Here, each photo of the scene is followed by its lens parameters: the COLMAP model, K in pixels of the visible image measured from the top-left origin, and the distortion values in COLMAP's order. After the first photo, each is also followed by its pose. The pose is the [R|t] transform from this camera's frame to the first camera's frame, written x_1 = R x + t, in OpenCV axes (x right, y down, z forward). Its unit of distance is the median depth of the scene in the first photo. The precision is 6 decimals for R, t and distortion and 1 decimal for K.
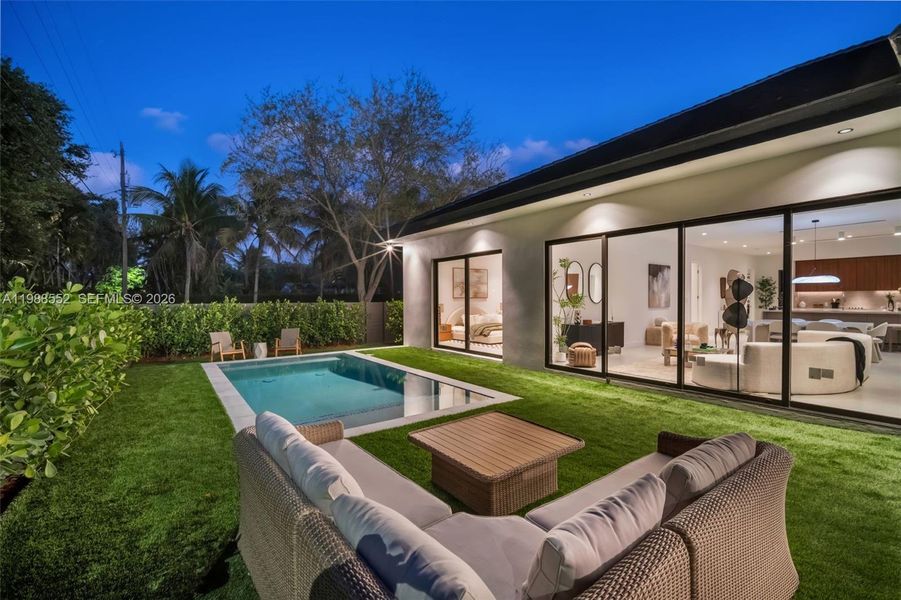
lens RADIAL K [[396.0, 0, 457.2], [0, 396.0, 302.8], [0, 0, 1]] dist [0.000580, 0.001392]
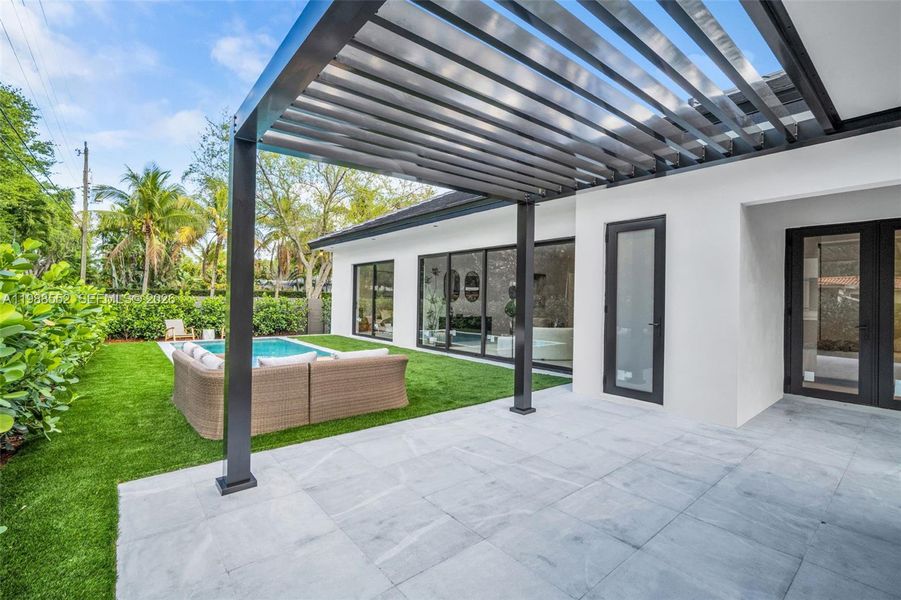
lens RADIAL K [[396.0, 0, 449.8], [0, 396.0, 296.2], [0, 0, 1]] dist [0.000580, 0.001392]
pose [[0.997840, 0.027331, 0.059734, 0.072293], [-0.026065, 0.999421, -0.021874, 0.003777], [-0.060297, 0.020270, 0.997975, -0.112302]]
